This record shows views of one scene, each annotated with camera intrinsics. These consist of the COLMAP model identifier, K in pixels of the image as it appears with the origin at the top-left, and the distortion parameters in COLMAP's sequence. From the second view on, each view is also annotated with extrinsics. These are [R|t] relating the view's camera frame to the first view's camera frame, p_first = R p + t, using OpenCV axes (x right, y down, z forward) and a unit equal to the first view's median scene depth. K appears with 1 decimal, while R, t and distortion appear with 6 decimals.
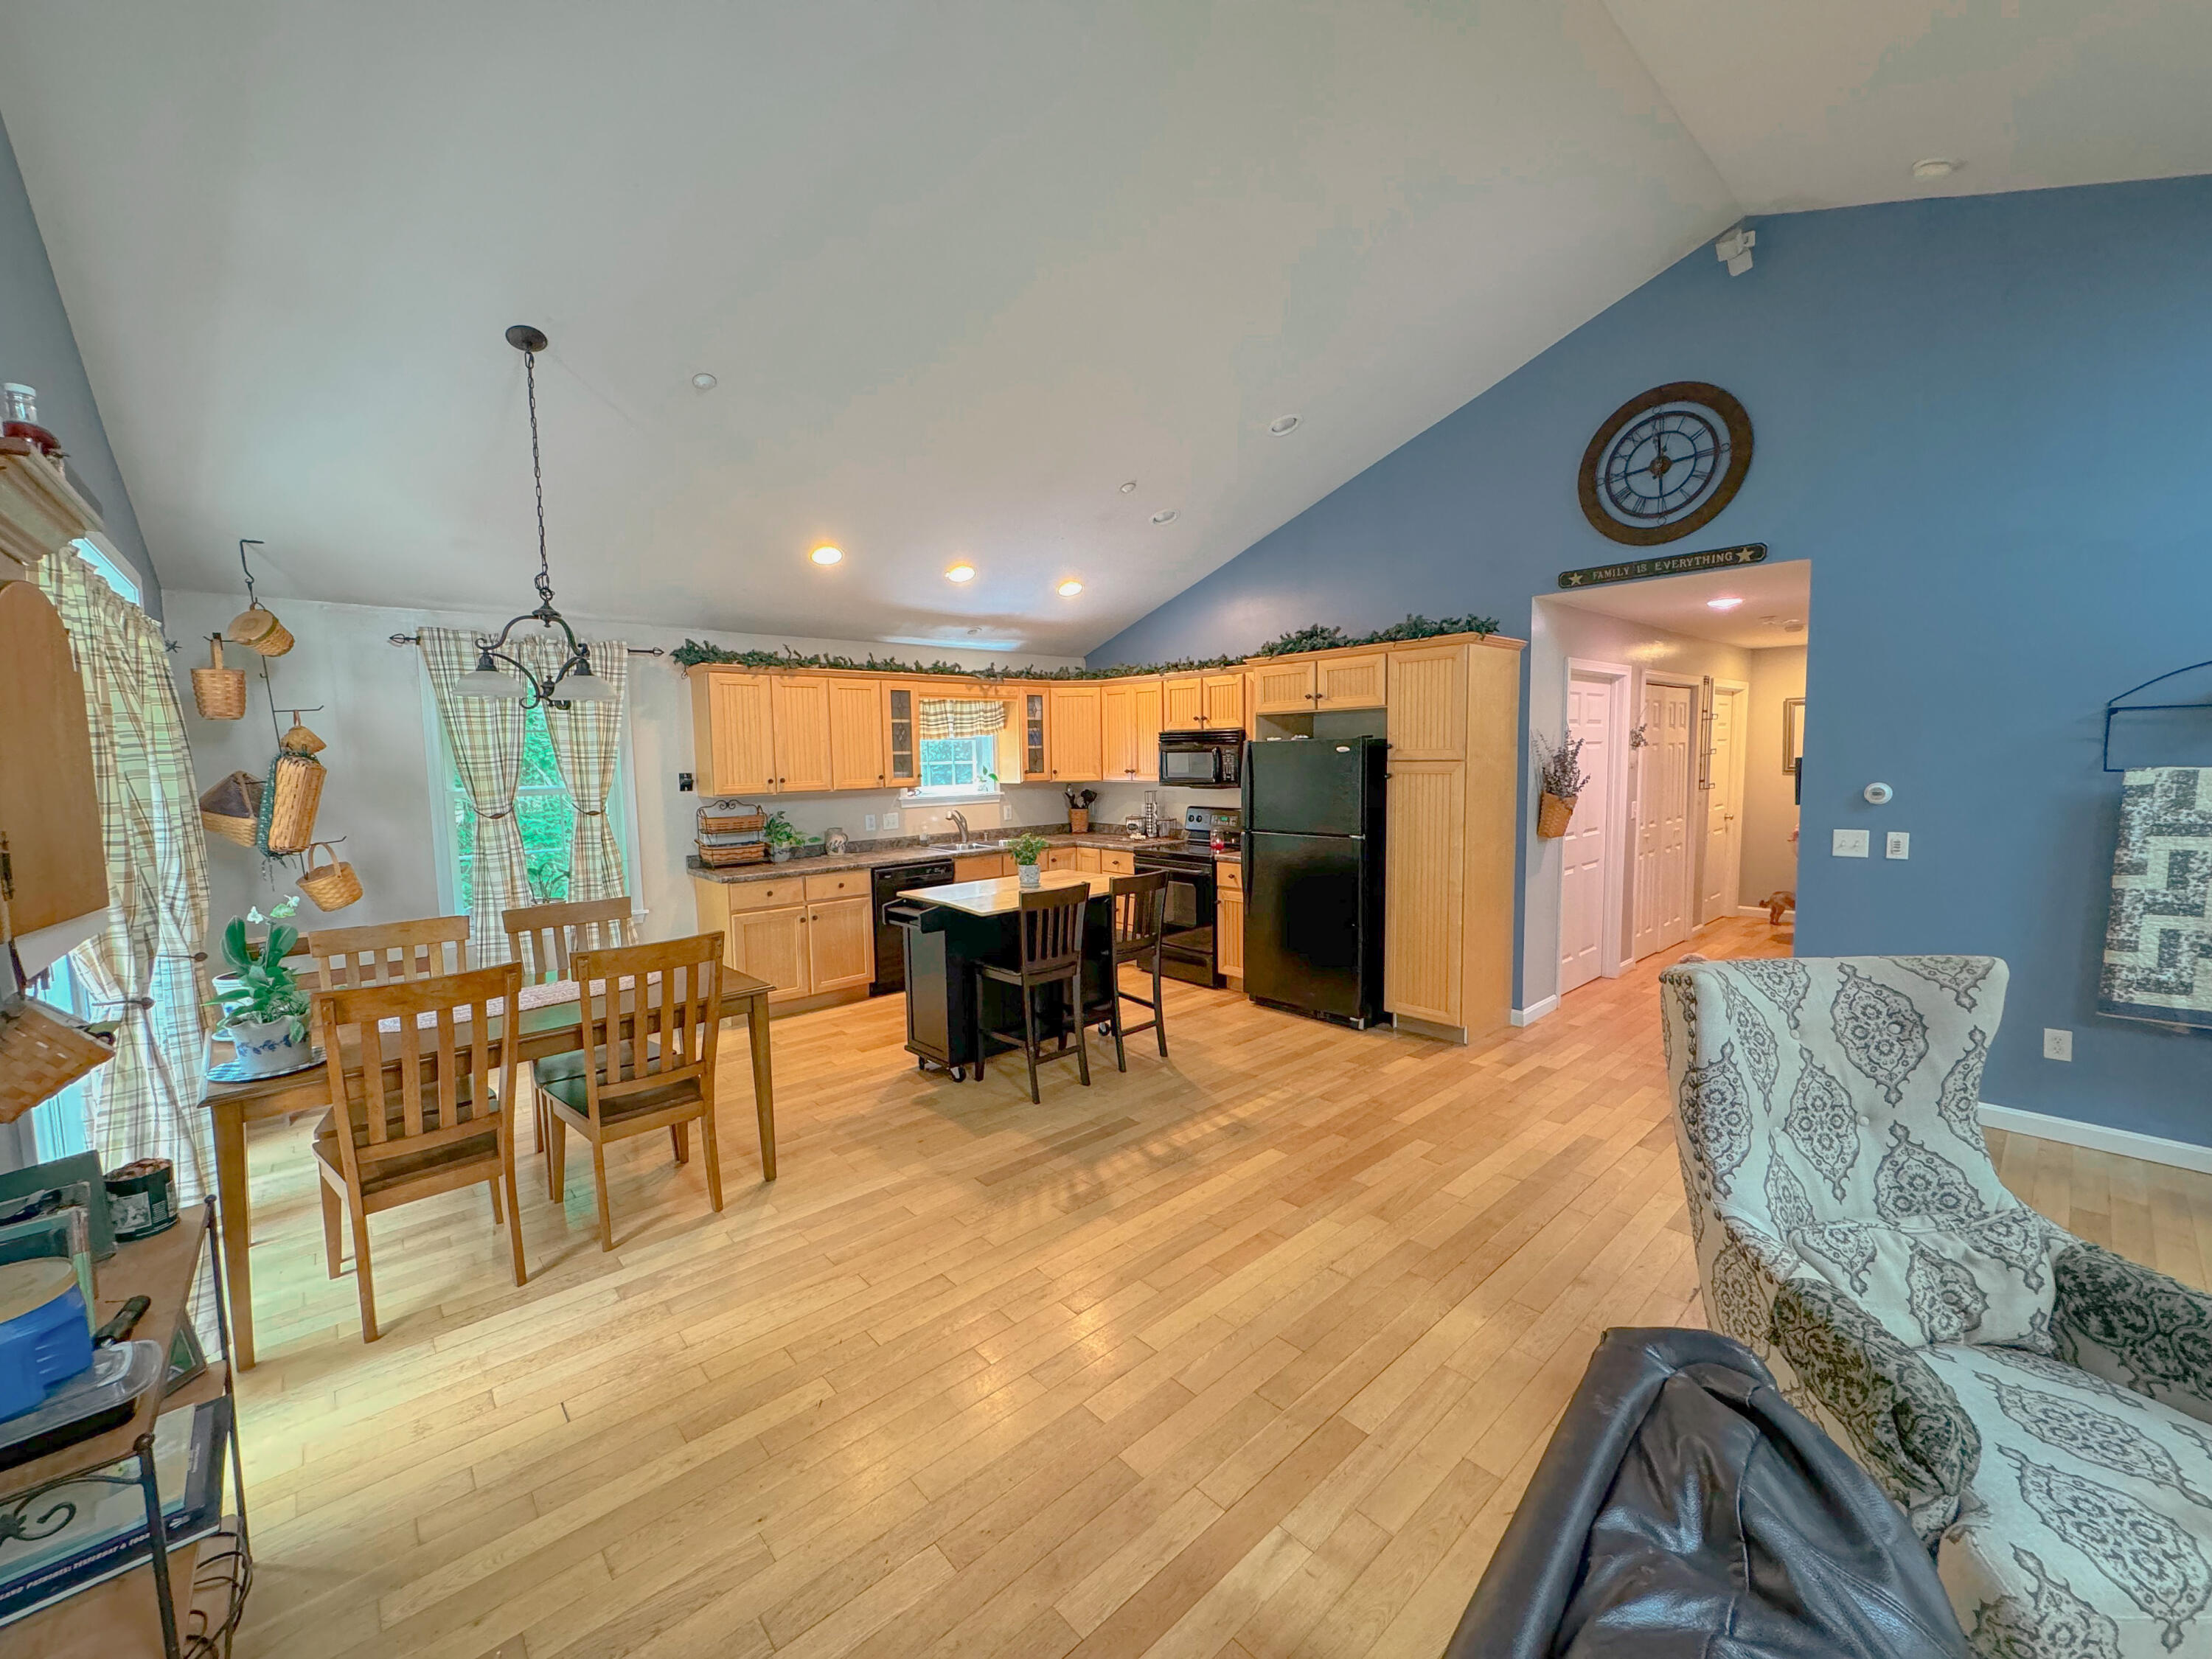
lens RADIAL K [[881.9, 0, 1104.0], [0, 881.9, 829.3], [0, 0, 1]] dist [-0.002116, 0.000136]
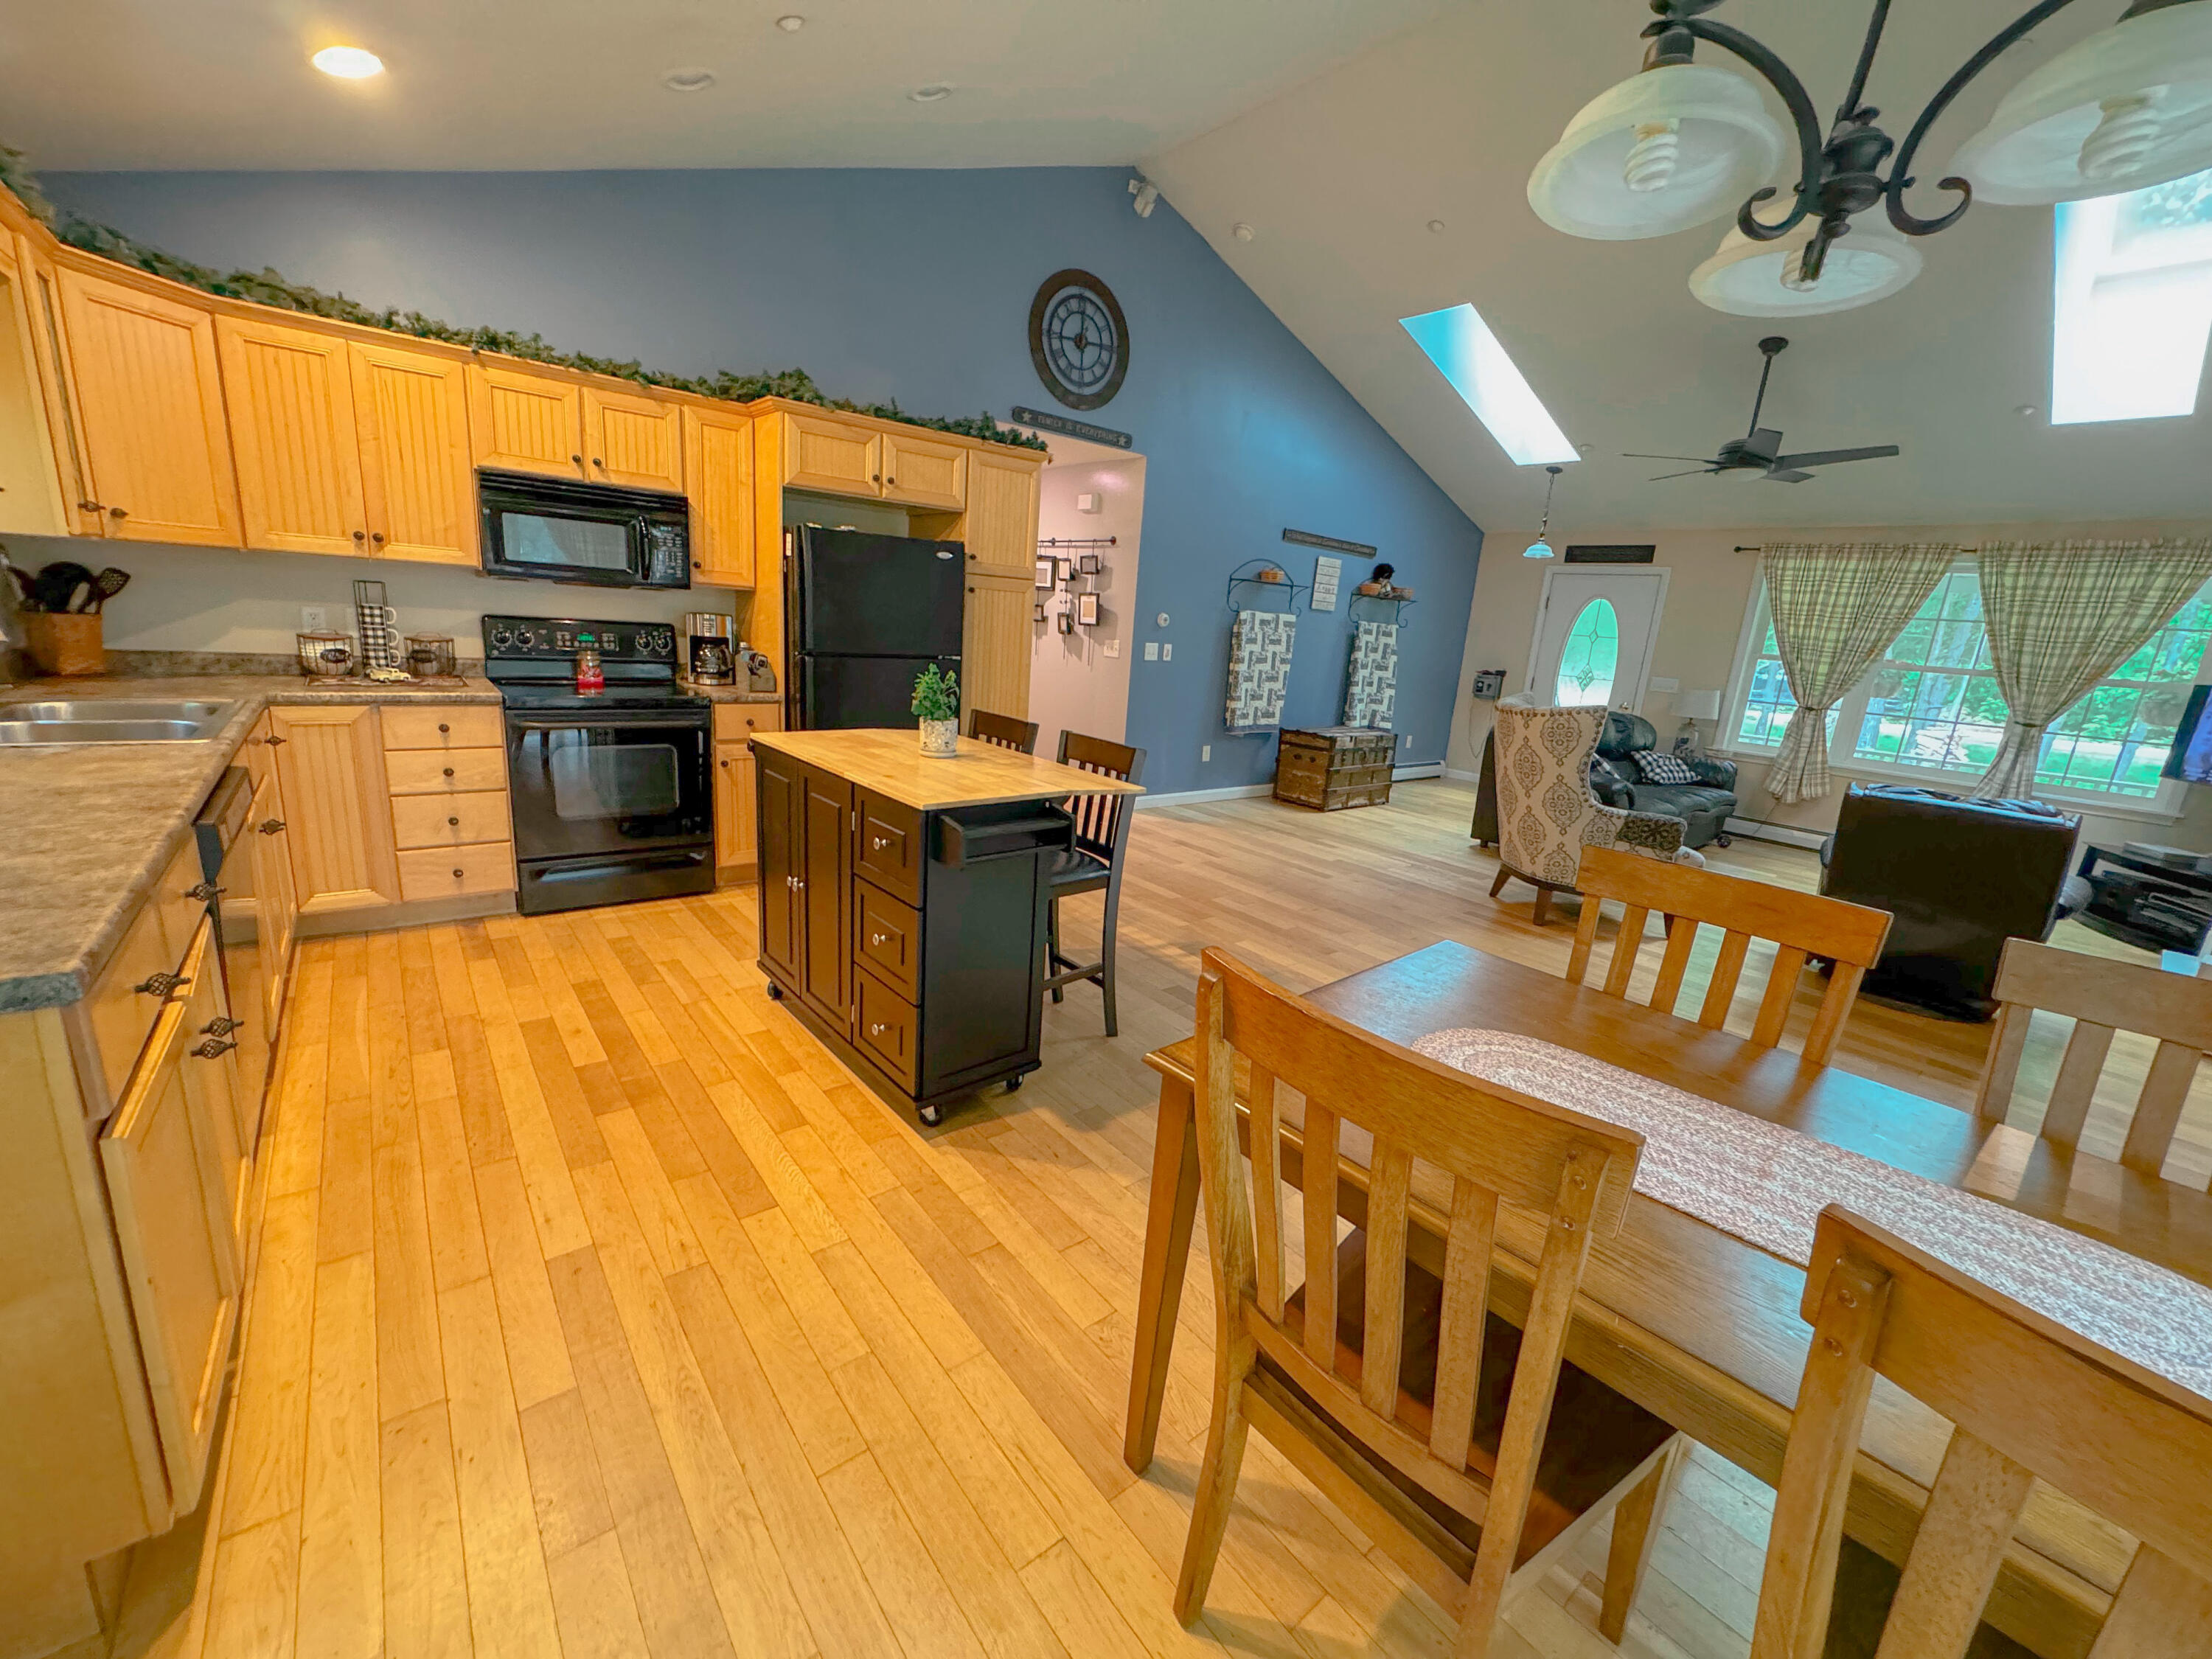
lens RADIAL K [[881.9, 0, 1100.4], [0, 881.9, 827.9], [0, 0, 1]] dist [-0.002116, 0.000136]
pose [[0.047569, -0.213521, 0.975780, -0.636135], [0.014247, 0.976931, 0.213078, -0.011364], [-0.998766, 0.003766, 0.049513, 0.821506]]
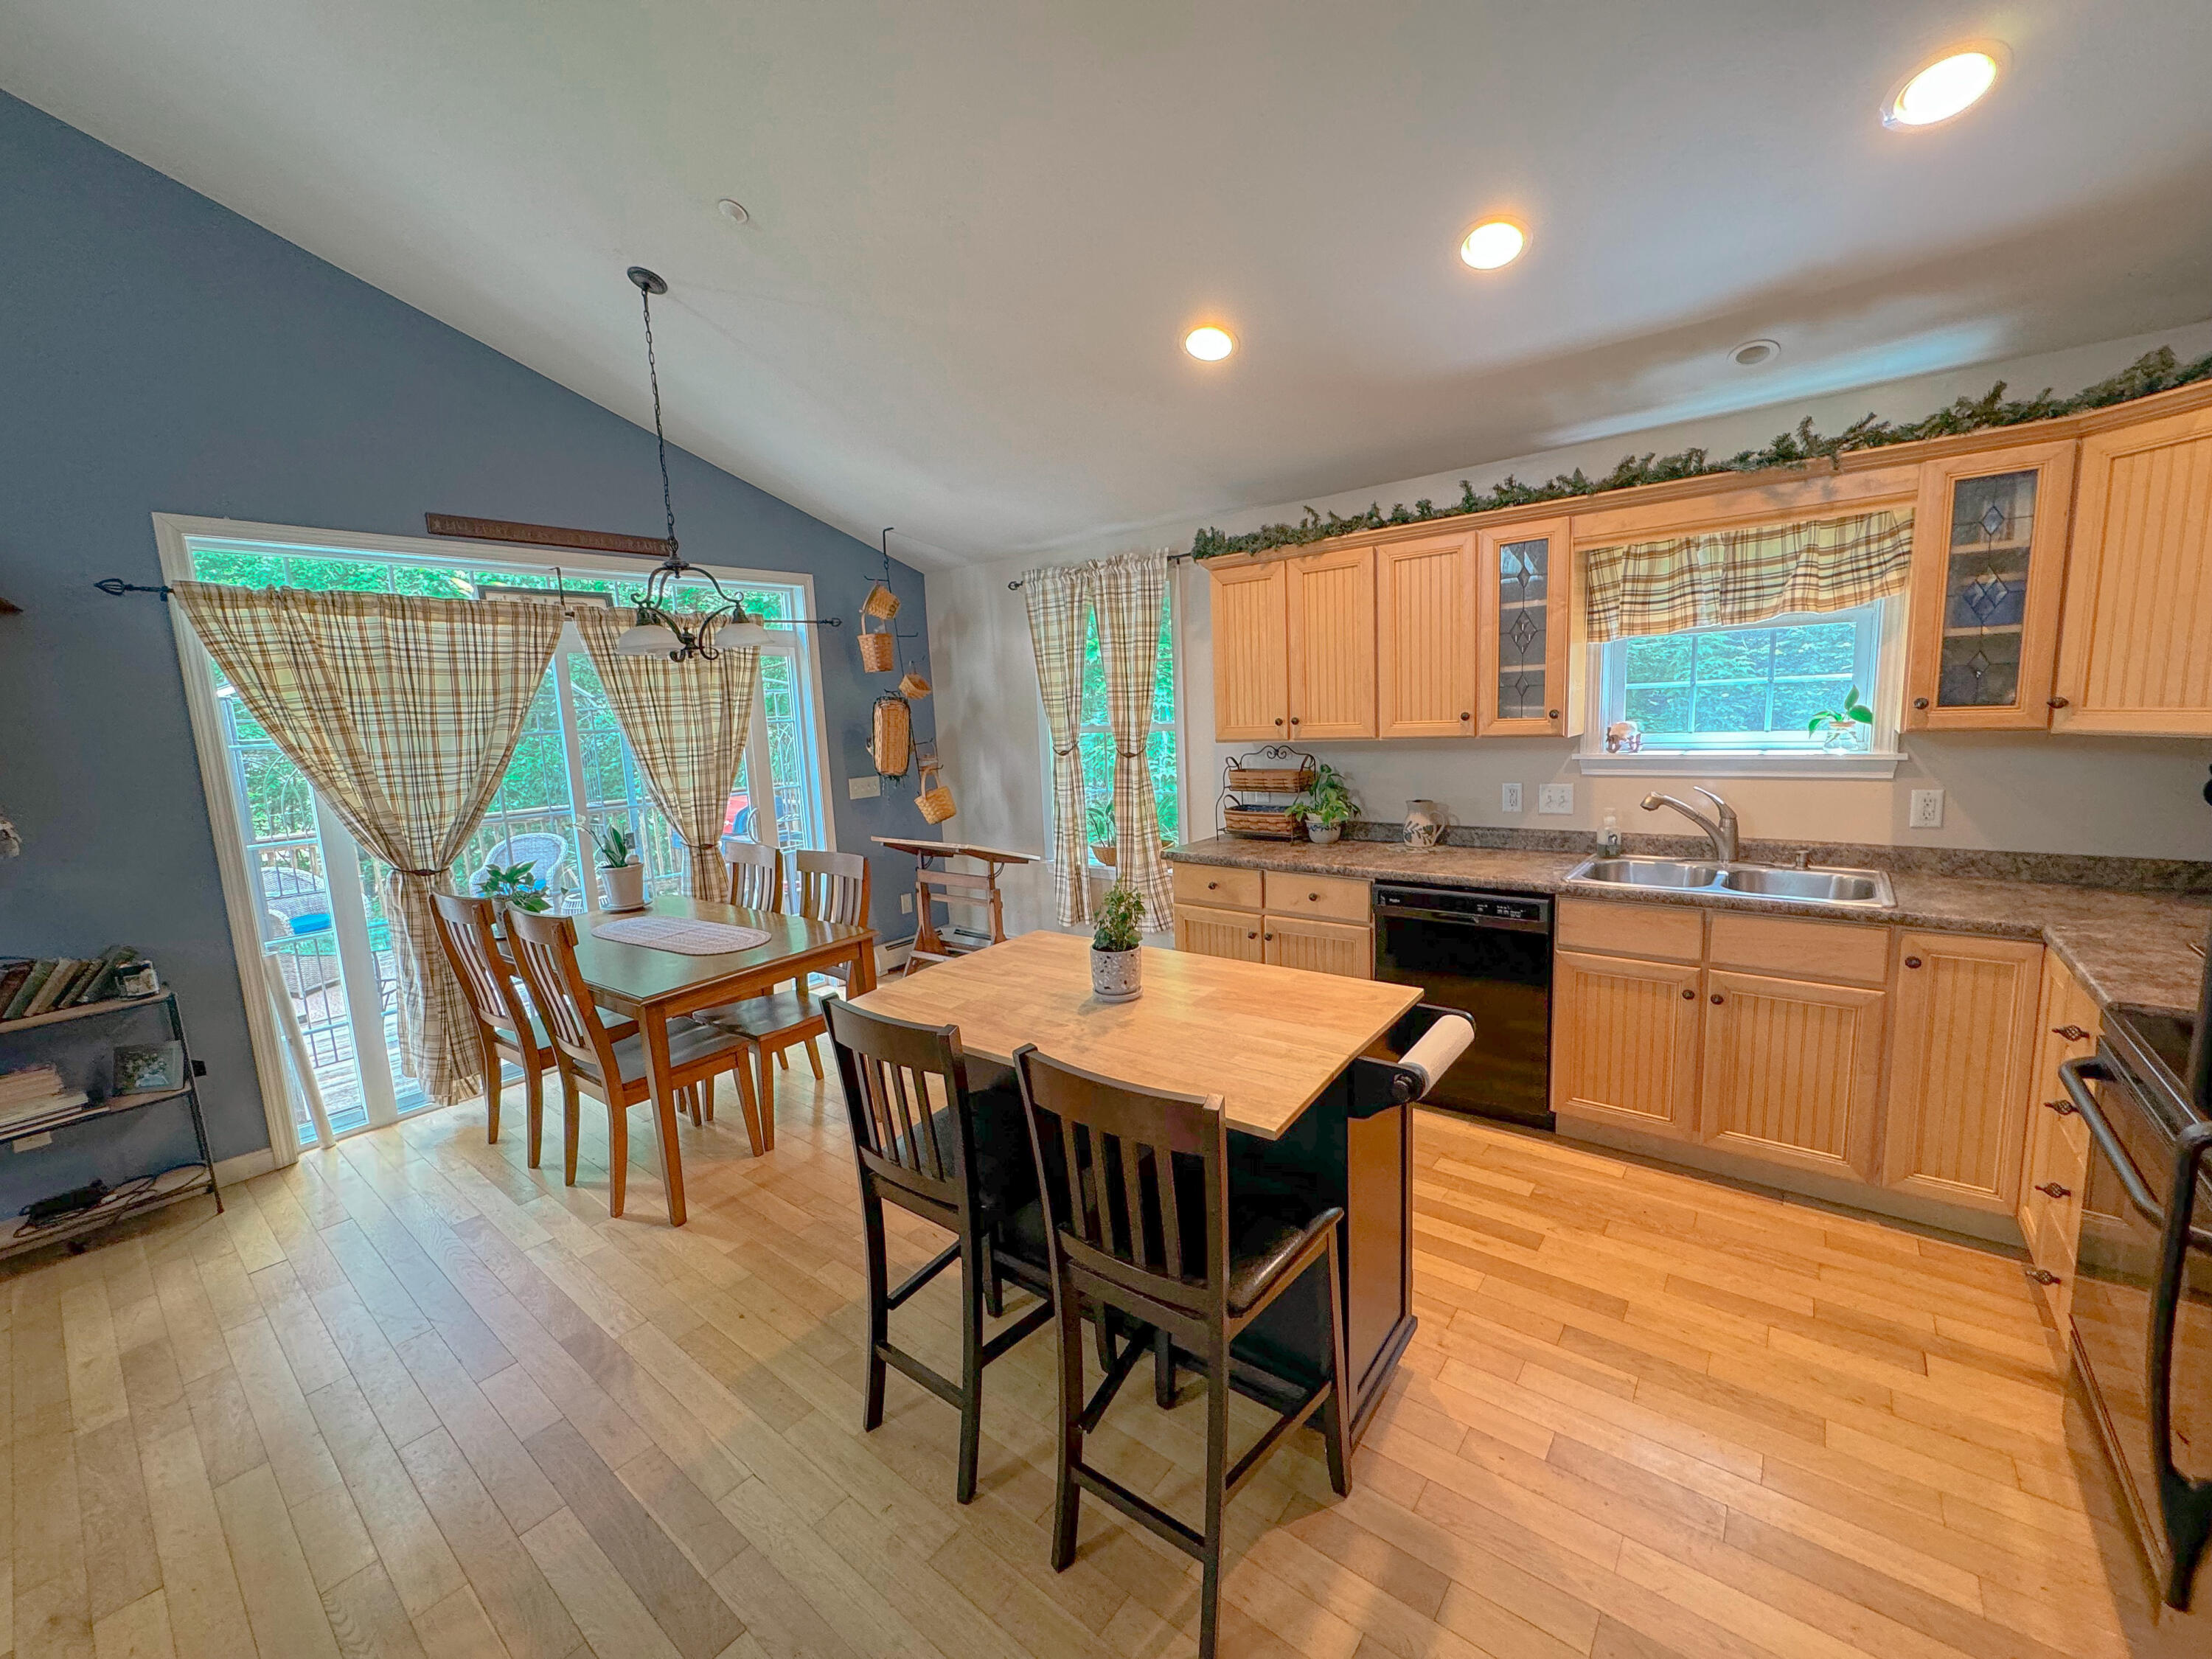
lens RADIAL K [[881.9, 0, 1105.6], [0, 881.9, 827.3], [0, 0, 1]] dist [-0.002116, 0.000136]
pose [[0.166760, 0.146841, -0.975002, 0.308476], [-0.041341, 0.989020, 0.141882, -0.075105], [0.985130, 0.016647, 0.171000, 0.874006]]
